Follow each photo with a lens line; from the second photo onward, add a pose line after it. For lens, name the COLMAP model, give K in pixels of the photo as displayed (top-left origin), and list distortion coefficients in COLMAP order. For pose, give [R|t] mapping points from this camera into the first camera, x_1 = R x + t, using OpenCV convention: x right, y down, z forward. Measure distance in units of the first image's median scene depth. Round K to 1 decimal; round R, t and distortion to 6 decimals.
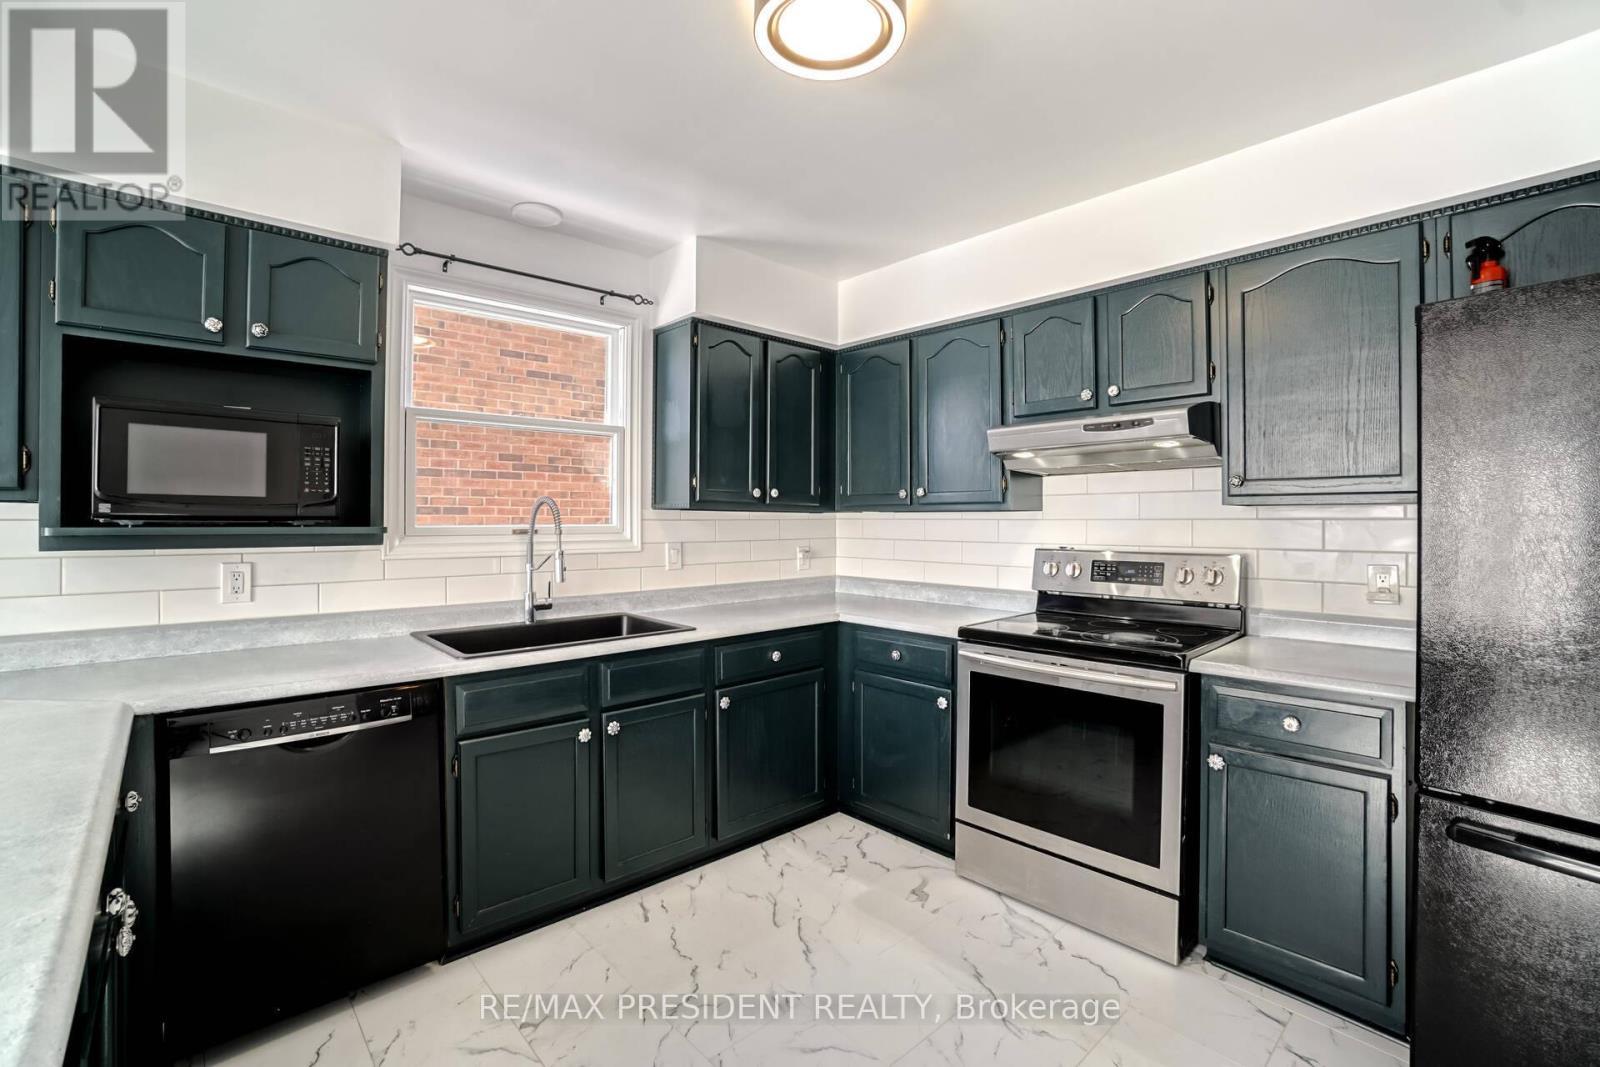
lens RADIAL K [[704.4, 0, 791.3], [0, 704.4, 518.0], [0, 0, 1]] dist [-0.055913, 0.013886]
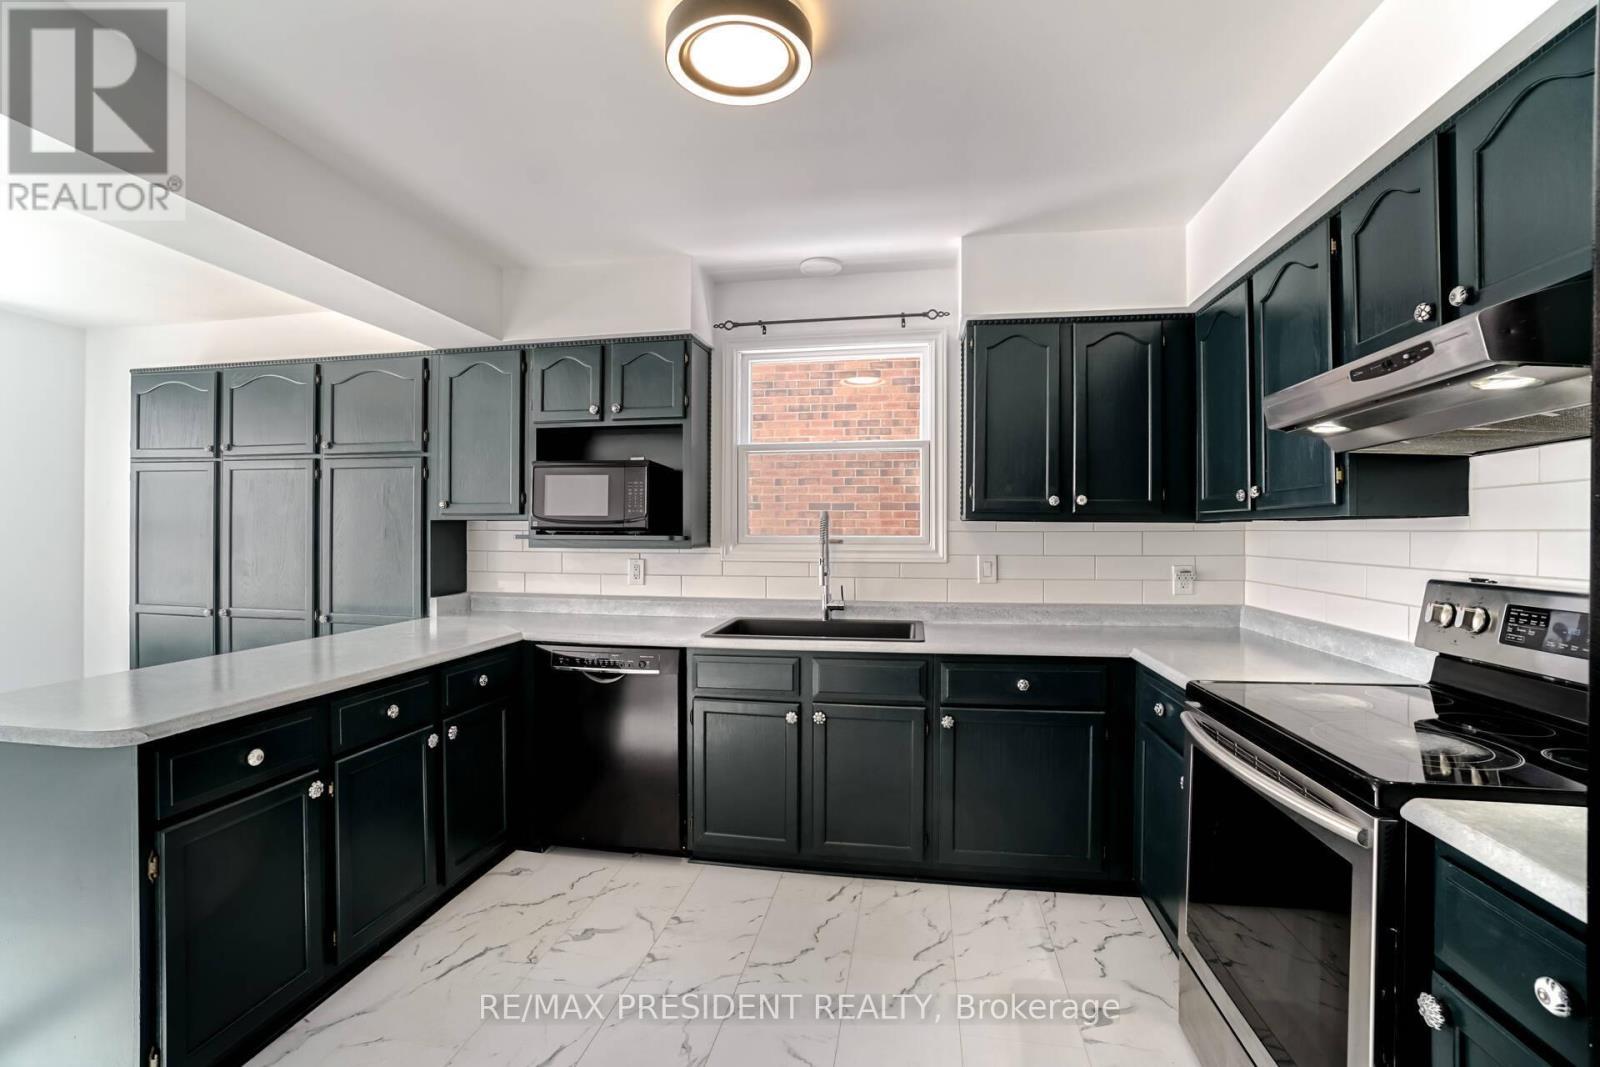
lens RADIAL K [[708.7, 0, 785.1], [0, 708.7, 533.0], [0, 0, 1]] dist [-0.044454, 0.000703]
pose [[0.612766, 0.002110, -0.790261, 0.520186], [0.000557, 0.999995, 0.003102, 0.001988], [0.790264, -0.002341, 0.612762, 0.231613]]
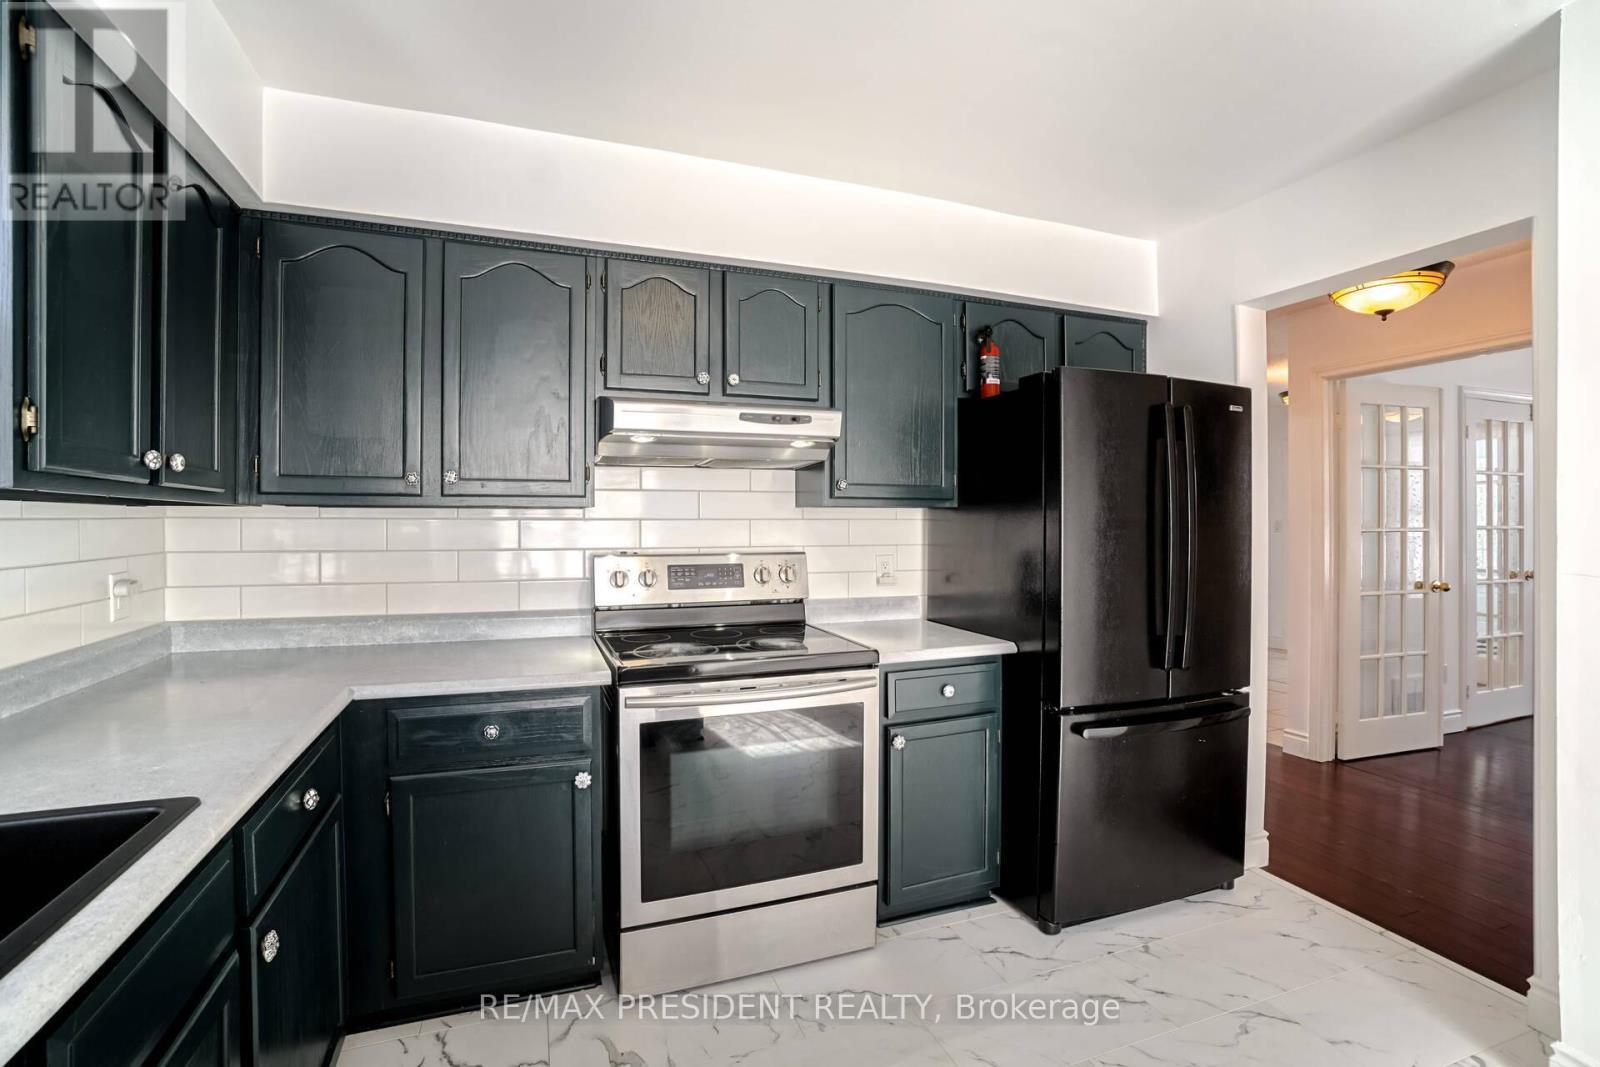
lens RADIAL K [[708.7, 0, 785.1], [0, 708.7, 533.0], [0, 0, 1]] dist [-0.044454, 0.000703]
pose [[0.387731, -0.017659, 0.921603, -0.347418], [-0.005634, 0.999752, 0.021526, -0.000792], [-0.921755, -0.013539, 0.387536, 0.535834]]
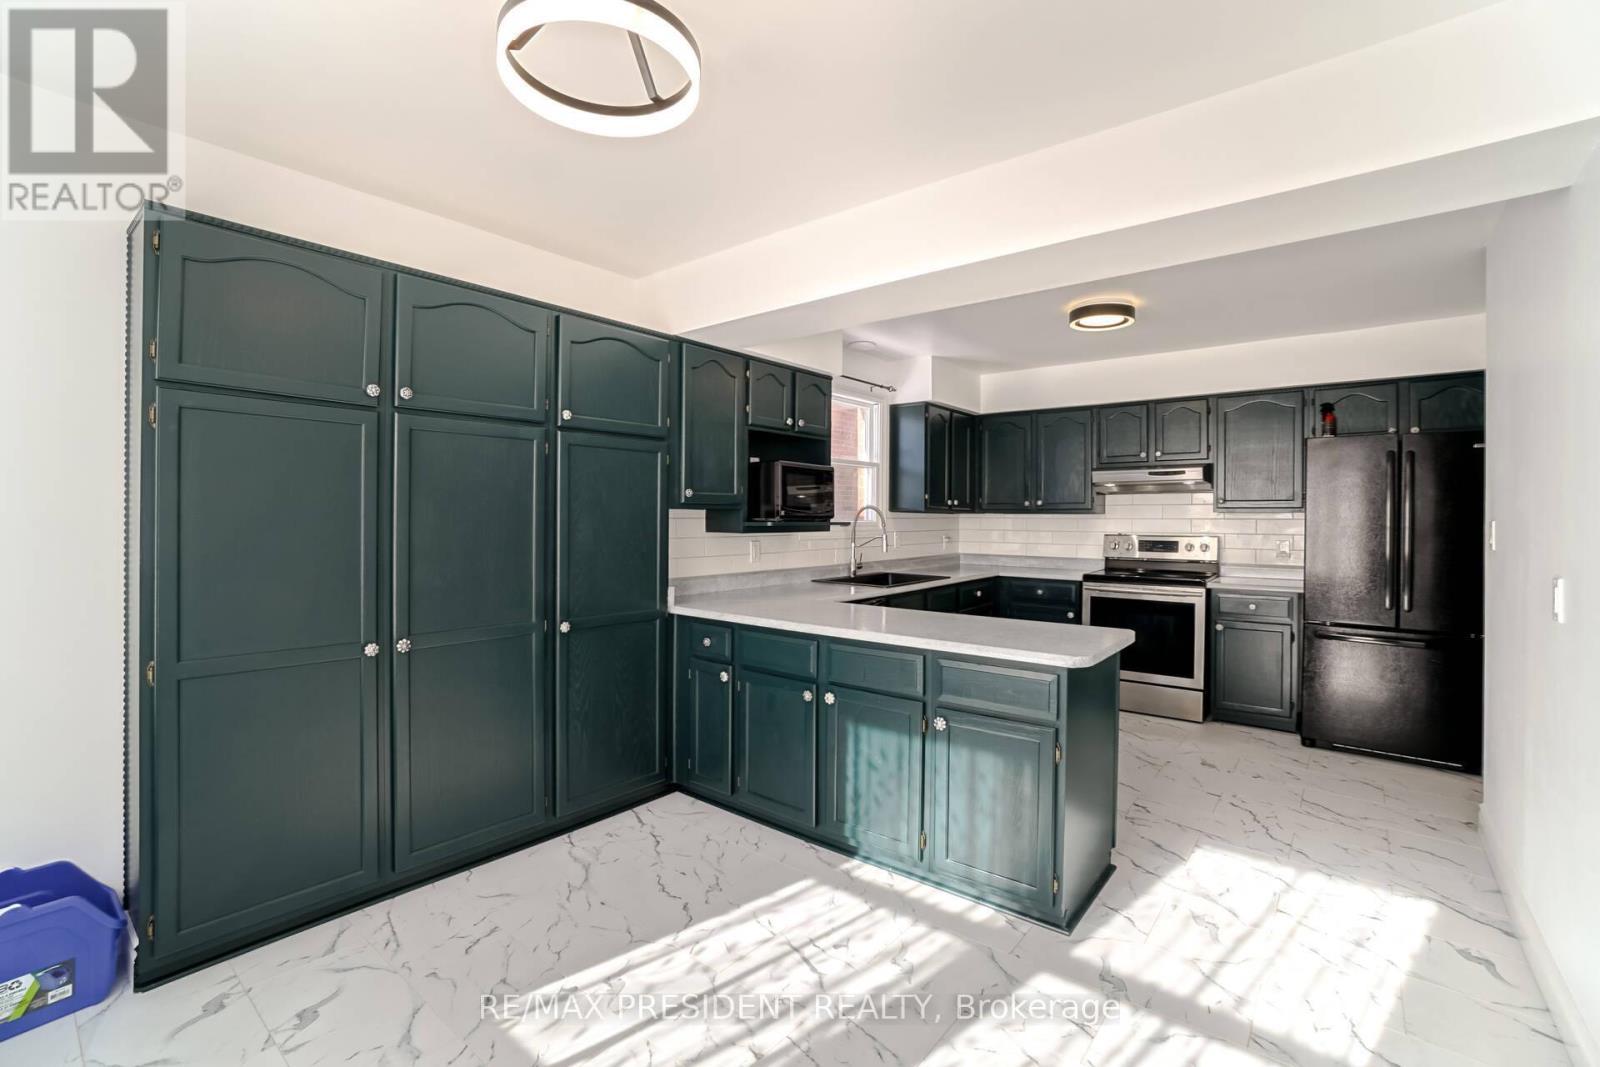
lens RADIAL K [[704.4, 0, 791.3], [0, 704.4, 518.0], [0, 0, 1]] dist [-0.055913, 0.013886]
pose [[0.989519, 0.002888, 0.144375, -0.796416], [-0.003507, 0.999986, 0.004031, -0.004054], [-0.144361, -0.004495, 0.989515, -0.748958]]
